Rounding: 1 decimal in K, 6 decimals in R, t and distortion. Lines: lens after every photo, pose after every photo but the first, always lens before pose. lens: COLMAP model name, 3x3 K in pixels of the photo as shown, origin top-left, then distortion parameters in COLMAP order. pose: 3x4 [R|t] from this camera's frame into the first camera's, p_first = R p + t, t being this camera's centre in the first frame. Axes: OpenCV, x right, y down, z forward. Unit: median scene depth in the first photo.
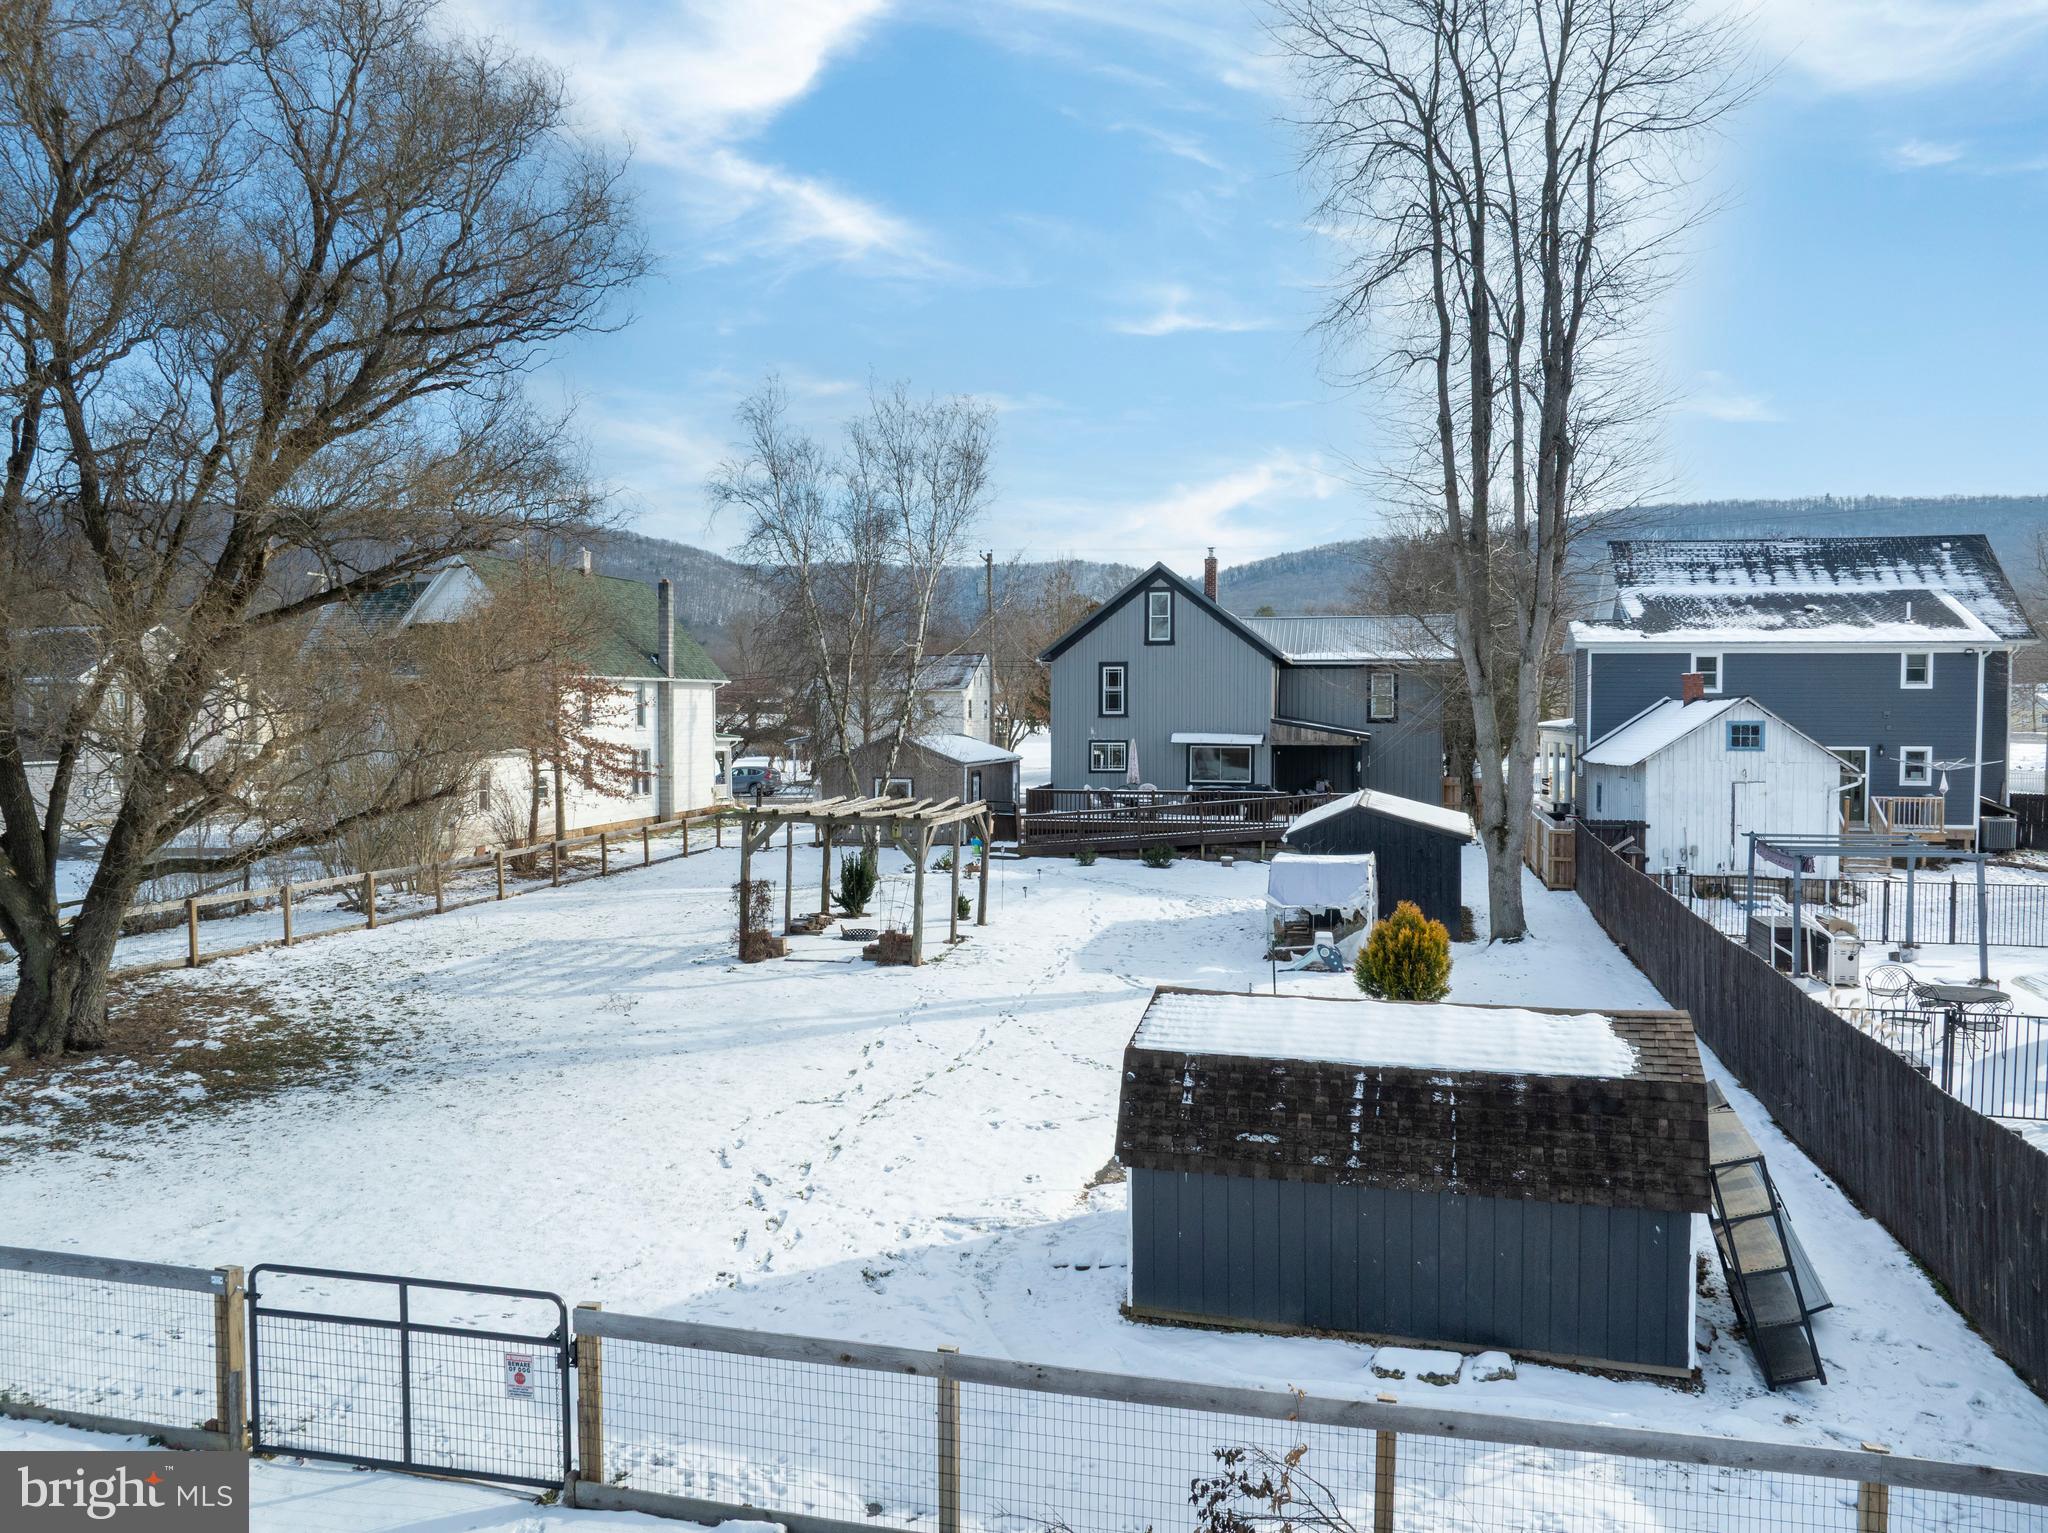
lens RADIAL K [[1427.5, 0, 1024.0], [0, 1427.5, 766.5], [0, 0, 1]] dist [-0.038872, 0.001815]
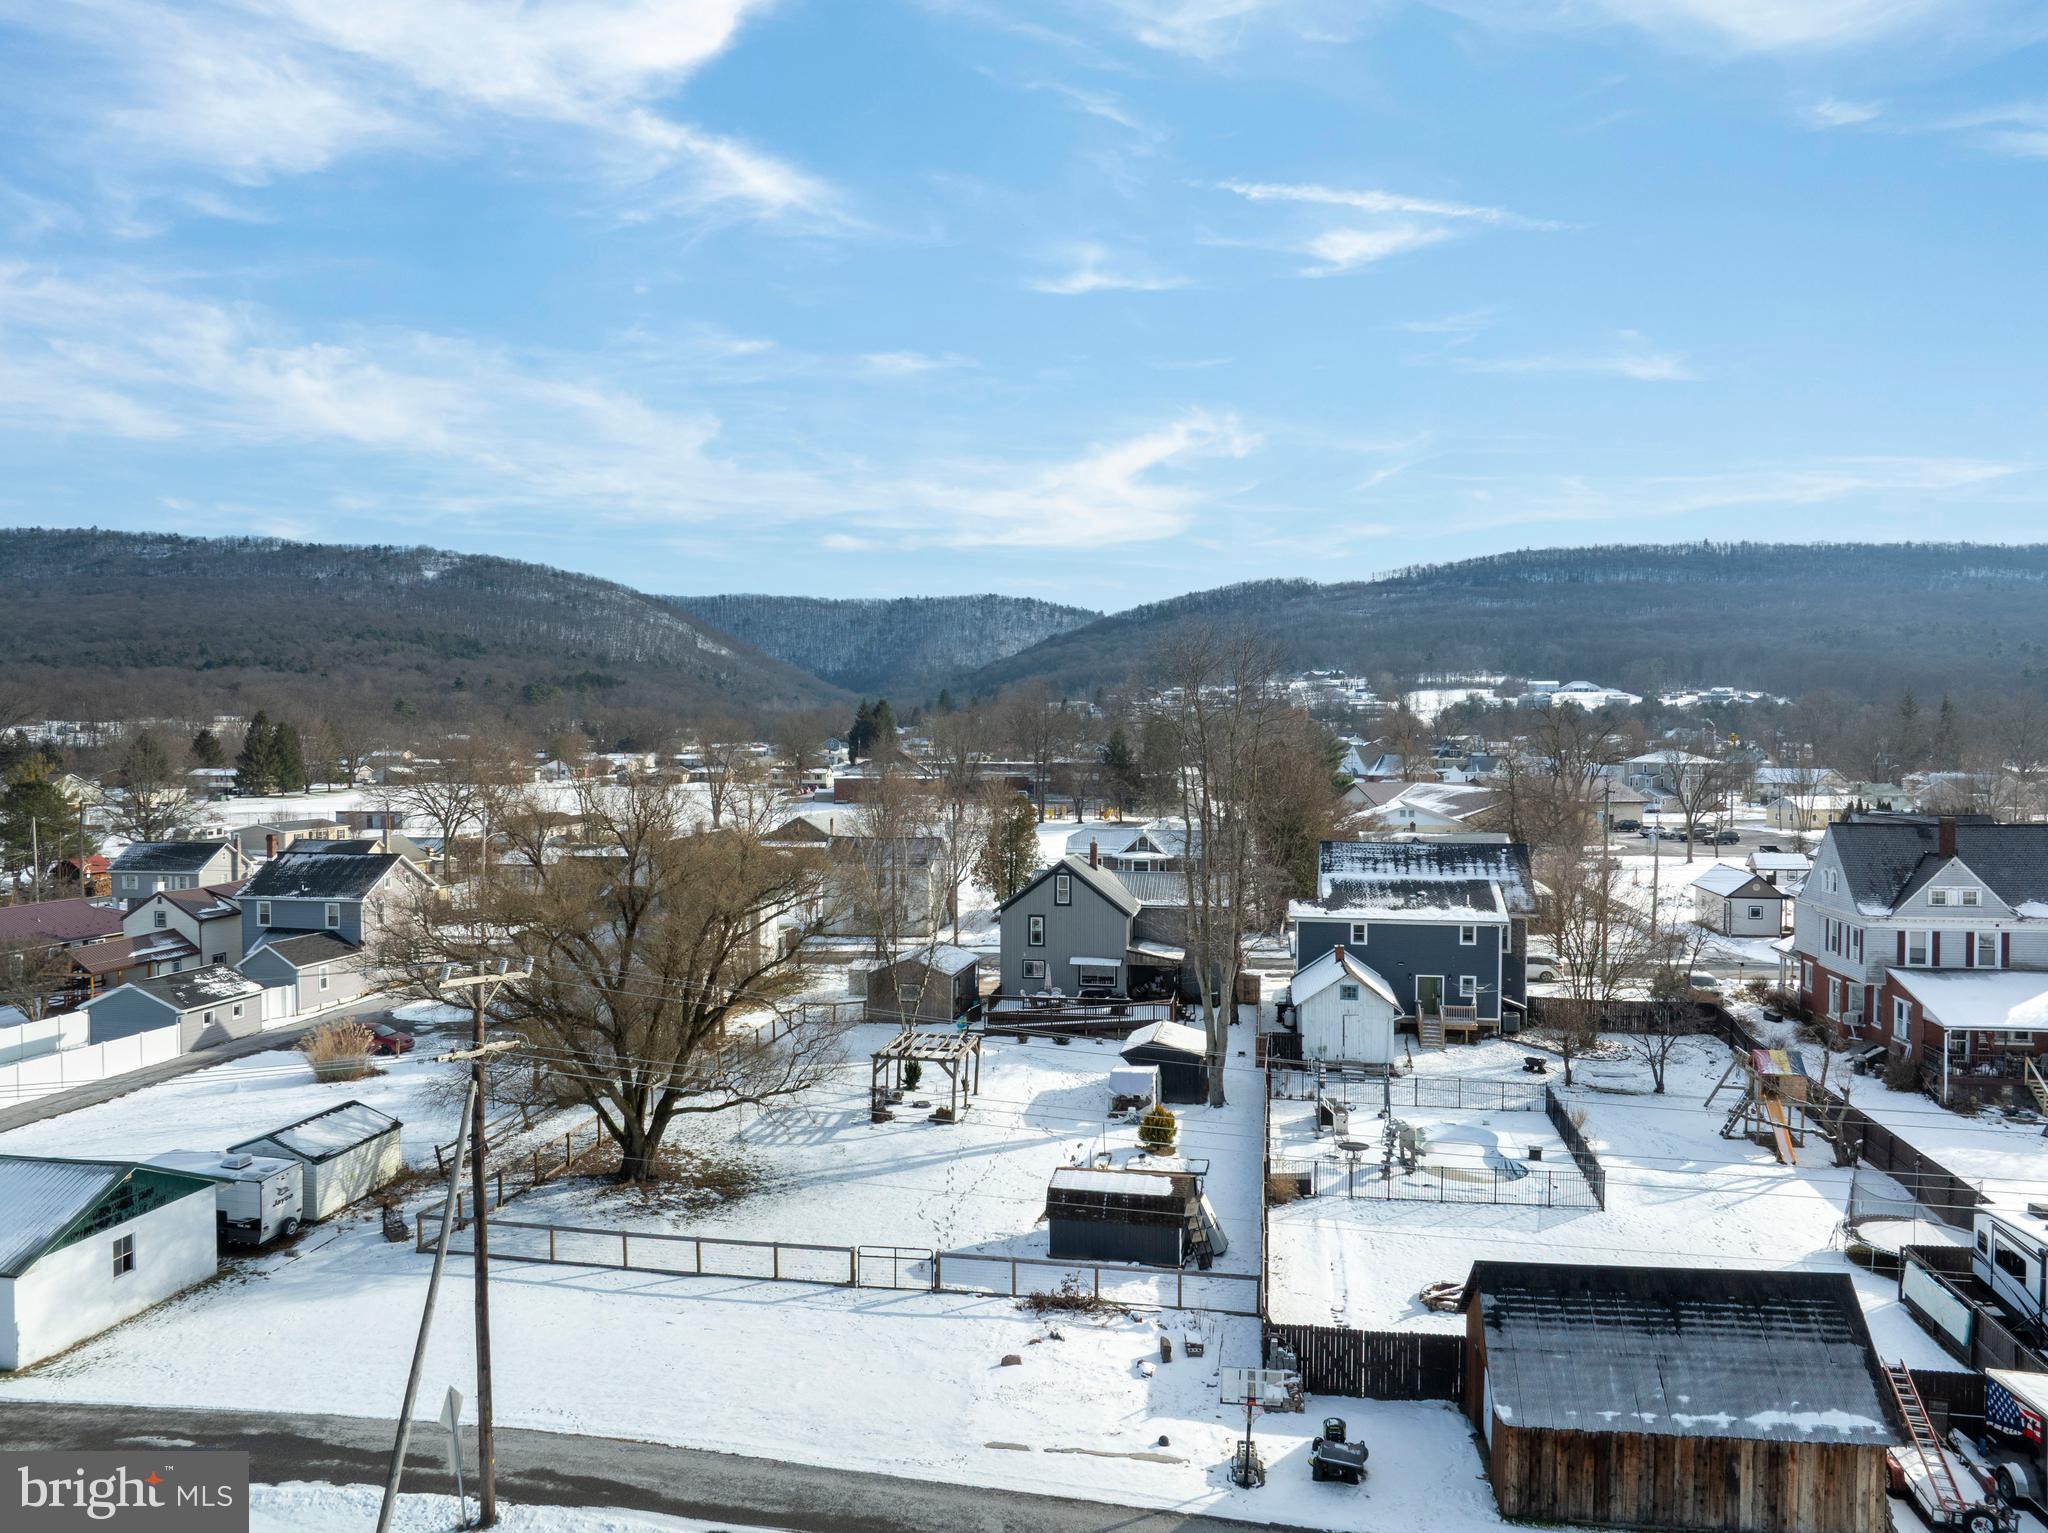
lens RADIAL K [[1433.1, 0, 1024.0], [0, 1433.1, 766.5], [0, 0, 1]] dist [-0.000045, -0.080878]
pose [[0.998140, -0.000389, 0.060970, -0.065047], [0.001300, 0.999888, -0.014902, -0.251569], [-0.060957, 0.014954, 0.998028, -0.821115]]
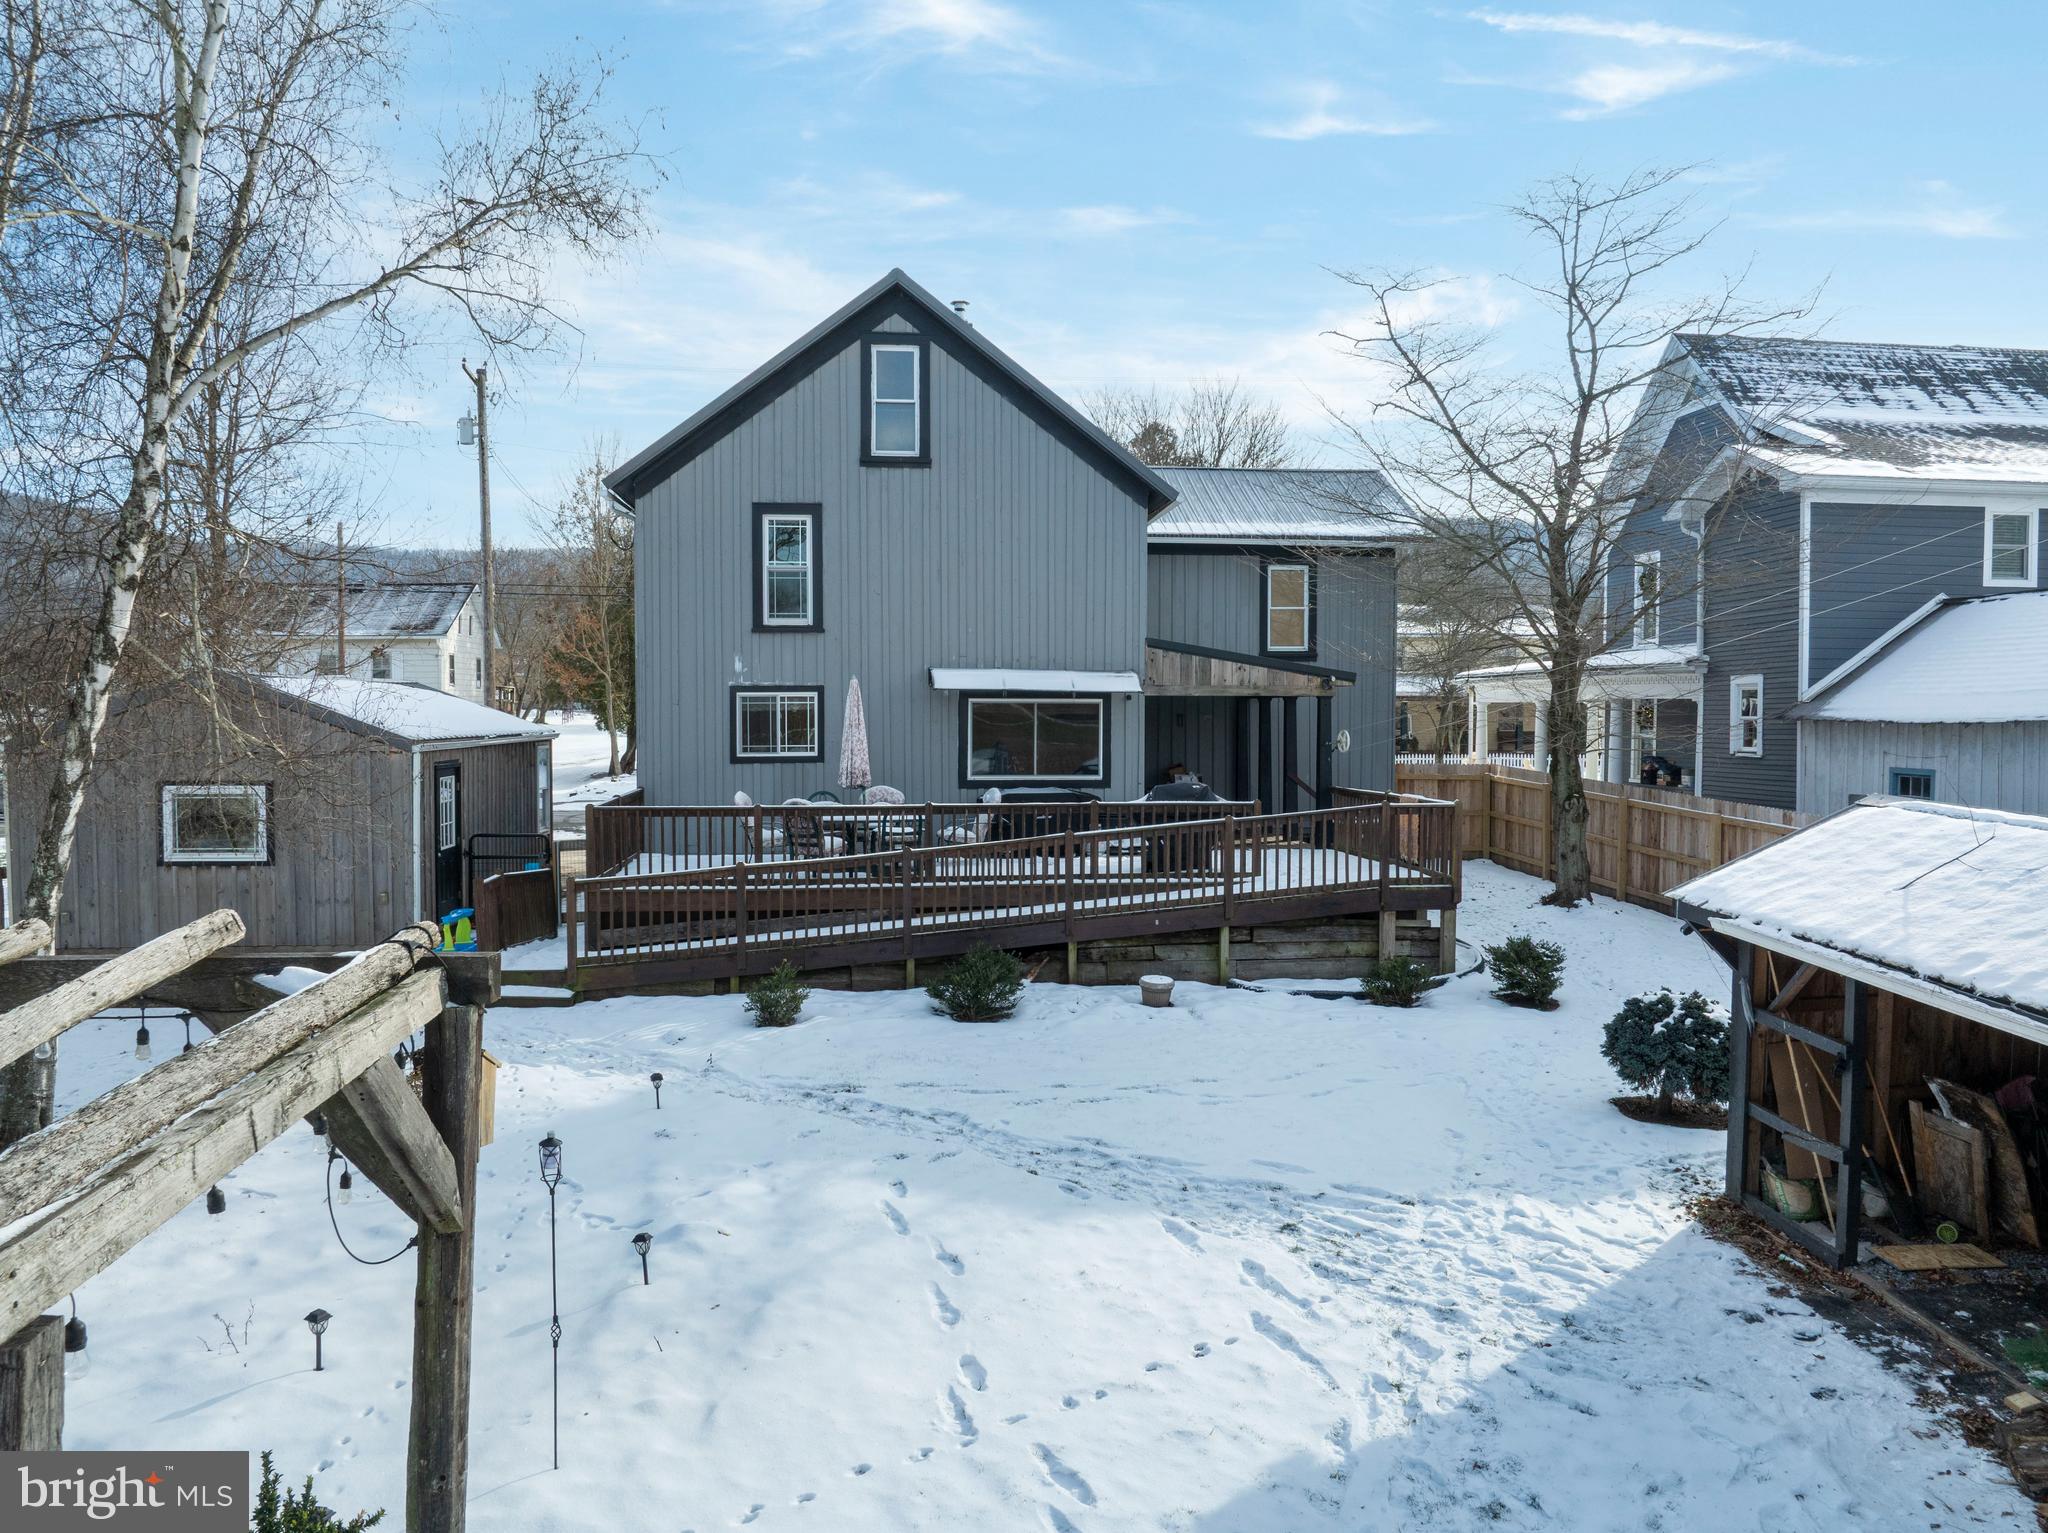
lens RADIAL K [[1427.5, 0, 1024.0], [0, 1427.5, 766.5], [0, 0, 1]] dist [-0.038872, 0.001815]
pose [[0.943808, -0.012792, 0.330247, -0.013488], [0.012441, 0.999918, 0.003176, 0.005646], [-0.330260, 0.001111, 0.943889, 0.633428]]
